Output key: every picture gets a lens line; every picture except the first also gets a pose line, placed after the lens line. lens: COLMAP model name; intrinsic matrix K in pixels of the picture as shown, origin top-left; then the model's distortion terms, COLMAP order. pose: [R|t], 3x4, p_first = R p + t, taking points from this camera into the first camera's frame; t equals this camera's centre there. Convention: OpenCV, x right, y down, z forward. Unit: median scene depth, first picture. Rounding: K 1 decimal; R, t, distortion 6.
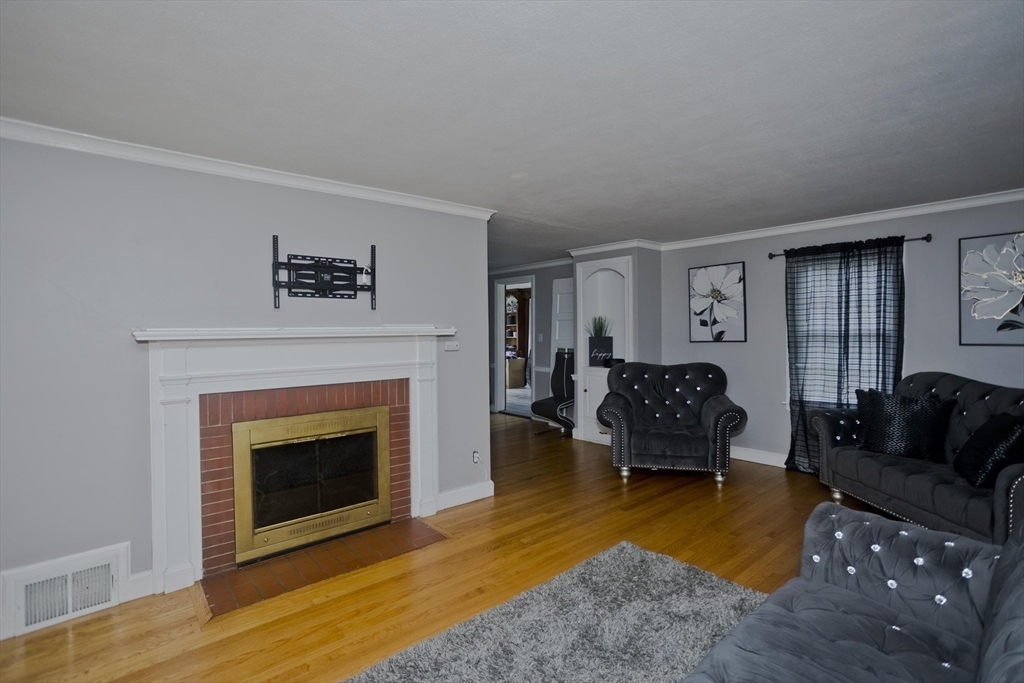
lens RADIAL K [[497.6, 0, 514.2], [0, 497.6, 335.5], [0, 0, 1]] dist [-0.041905, 0.038054]
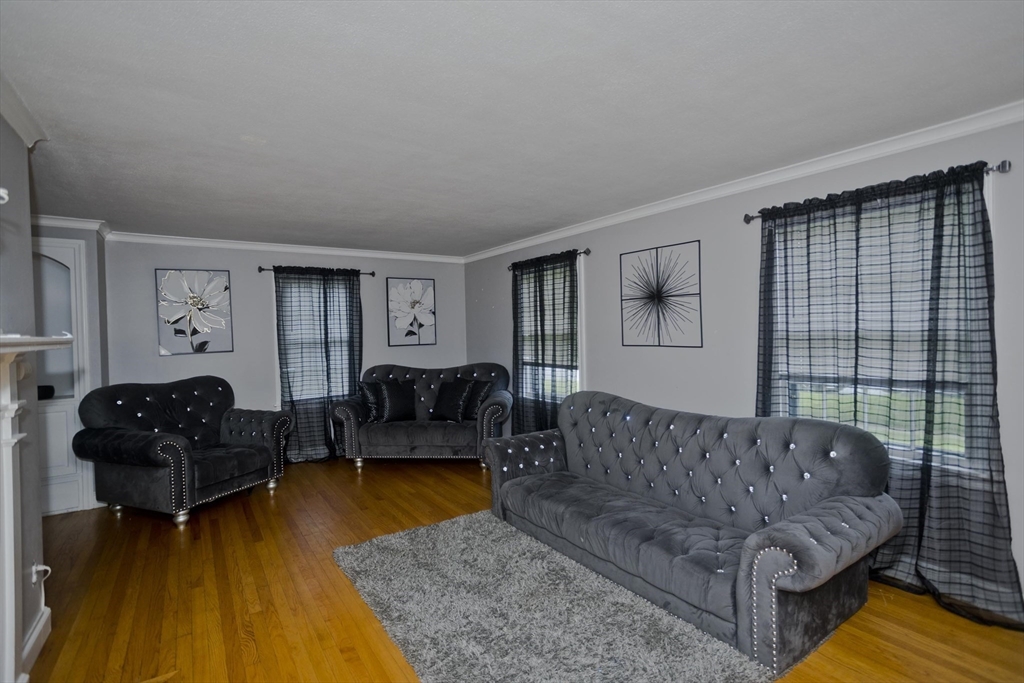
lens RADIAL K [[497.6, 0, 514.2], [0, 497.6, 335.5], [0, 0, 1]] dist [-0.041905, 0.038054]
pose [[0.118180, -0.002163, 0.992990, -0.535064], [0.033421, 0.999440, -0.001801, 0.001541], [-0.992430, 0.033400, 0.118186, 0.382153]]
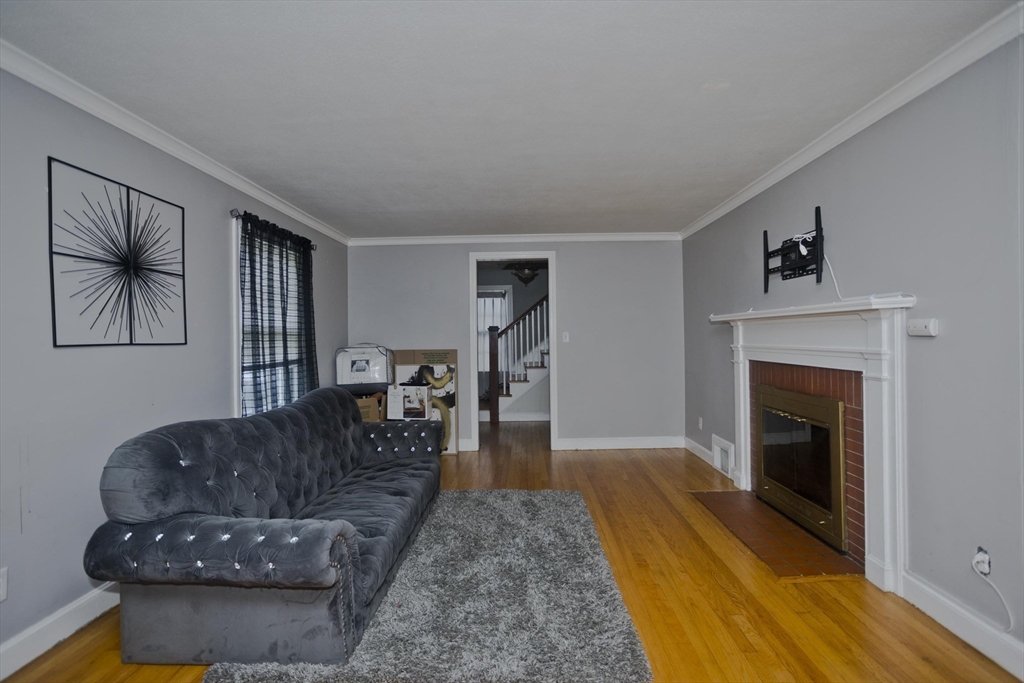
lens RADIAL K [[497.6, 0, 514.2], [0, 497.6, 335.5], [0, 0, 1]] dist [-0.041905, 0.038054]
pose [[-0.676992, 0.018550, -0.735757, 0.545053], [0.012183, 0.999828, 0.013998, 0.015573], [0.735890, 0.000513, -0.677101, 0.946527]]
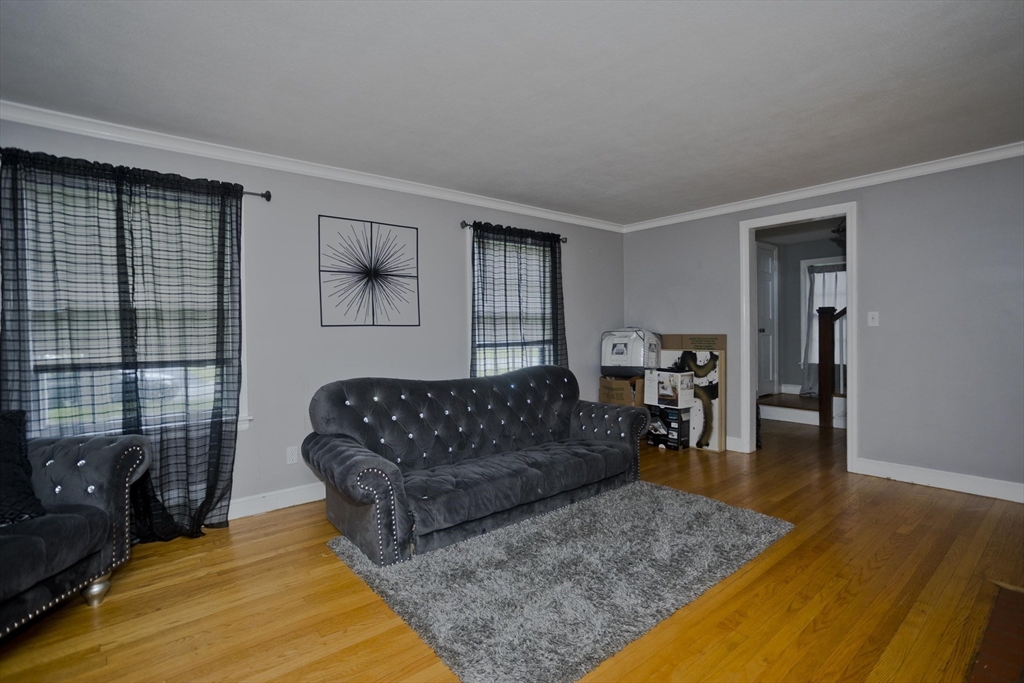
lens RADIAL K [[497.6, 0, 514.2], [0, 497.6, 335.5], [0, 0, 1]] dist [-0.041905, 0.038054]
pose [[-0.999422, 0.023566, 0.024500, 0.151477], [0.024184, 0.999388, 0.025264, 0.030213], [-0.023890, 0.025842, -0.999381, 1.102446]]
